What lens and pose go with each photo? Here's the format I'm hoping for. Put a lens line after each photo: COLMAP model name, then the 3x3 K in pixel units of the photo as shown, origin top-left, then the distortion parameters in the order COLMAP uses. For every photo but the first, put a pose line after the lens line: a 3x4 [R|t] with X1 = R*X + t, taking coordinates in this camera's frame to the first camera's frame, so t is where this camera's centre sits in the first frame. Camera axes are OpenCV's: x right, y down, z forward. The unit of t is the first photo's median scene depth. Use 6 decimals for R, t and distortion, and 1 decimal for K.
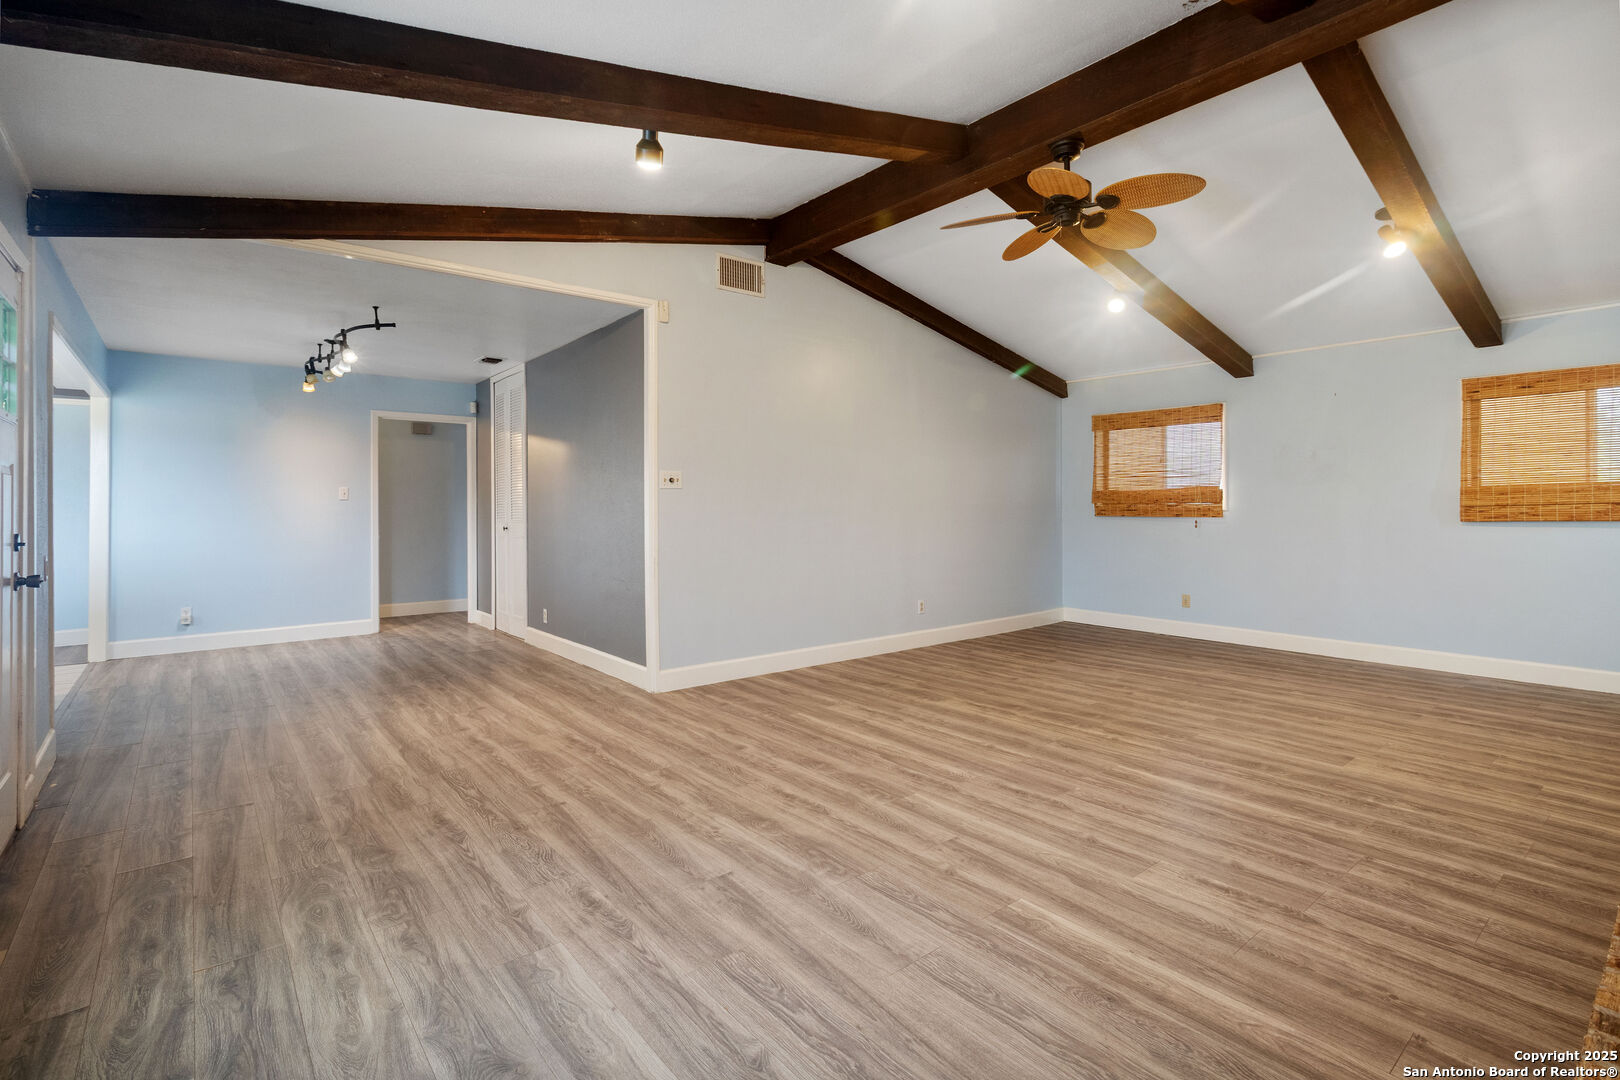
lens RADIAL K [[718.3, 0, 807.8], [0, 718.3, 531.3], [0, 0, 1]] dist [0.007507, -0.000906]
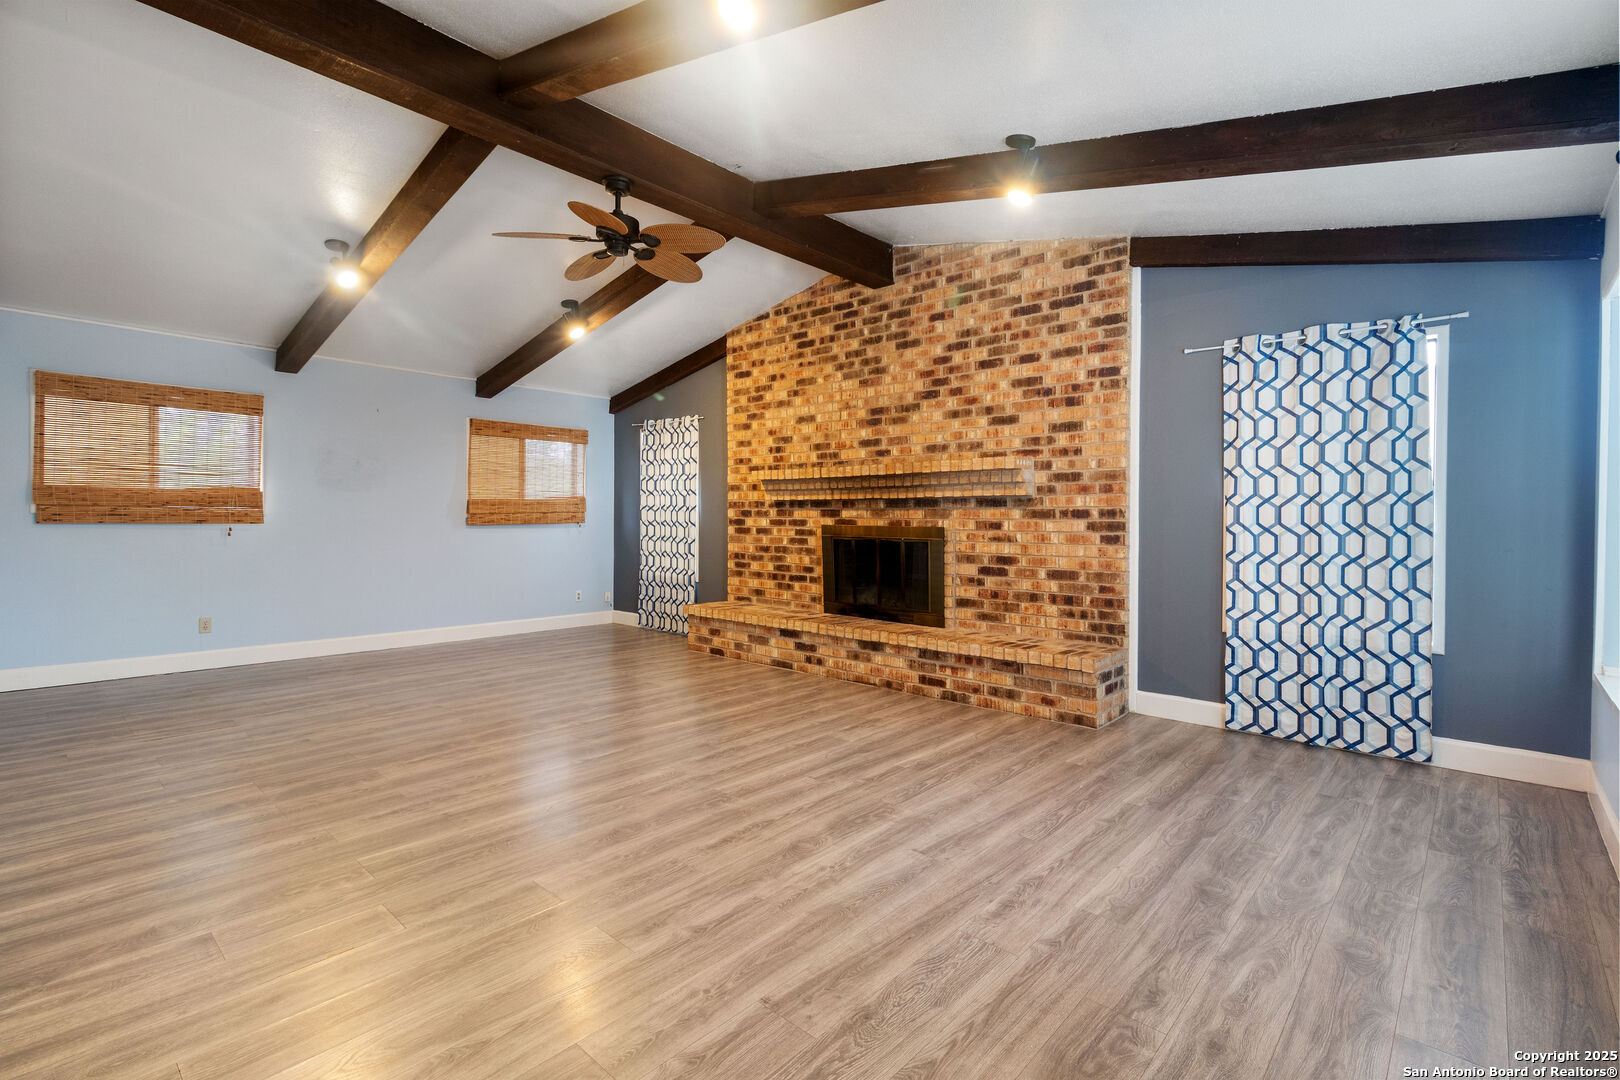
lens RADIAL K [[718.3, 0, 811.1], [0, 718.3, 528.6], [0, 0, 1]] dist [0.007507, -0.000906]
pose [[-0.110523, -0.013984, 0.993775, -1.108634], [0.024753, 0.999552, 0.016818, -0.031763], [-0.993565, 0.026457, -0.110127, 1.200360]]
